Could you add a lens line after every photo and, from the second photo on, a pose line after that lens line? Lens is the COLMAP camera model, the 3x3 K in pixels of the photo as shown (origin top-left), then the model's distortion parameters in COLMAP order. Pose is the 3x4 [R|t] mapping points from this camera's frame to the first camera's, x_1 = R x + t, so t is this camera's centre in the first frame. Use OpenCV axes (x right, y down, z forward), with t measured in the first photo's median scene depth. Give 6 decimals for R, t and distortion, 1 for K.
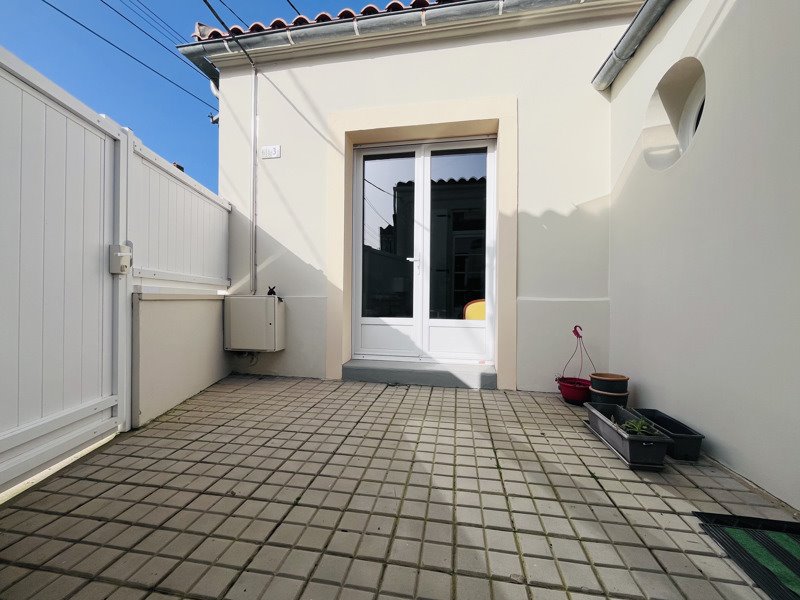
lens RADIAL K [[322.7, 0, 400.0], [0, 322.7, 298.1], [0, 0, 1]] dist [-0.002868, -0.000288]
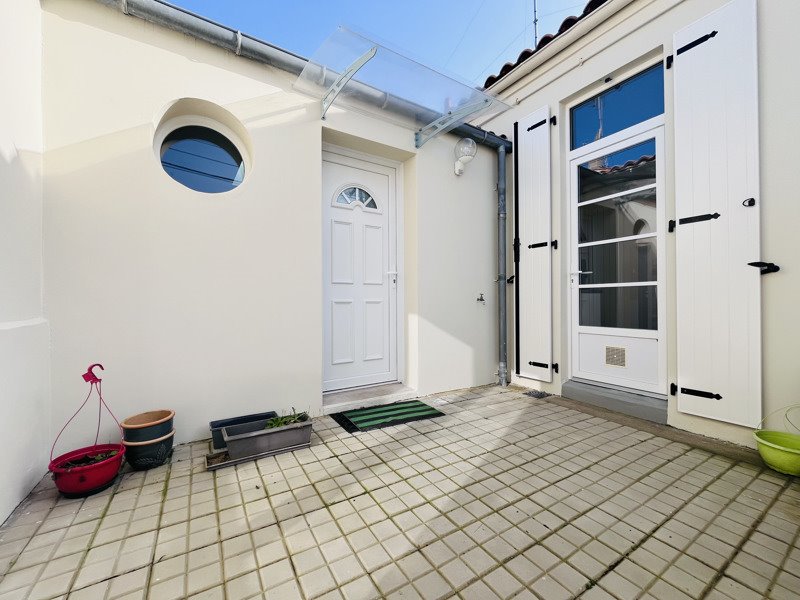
lens RADIAL K [[322.7, 0, 396.5], [0, 322.7, 300.1], [0, 0, 1]] dist [-0.002868, -0.000288]
pose [[-0.663149, -0.001201, 0.748487, -0.497712], [-0.005089, 0.999983, -0.002904, -0.065552], [-0.748470, -0.005735, -0.663144, 1.586889]]
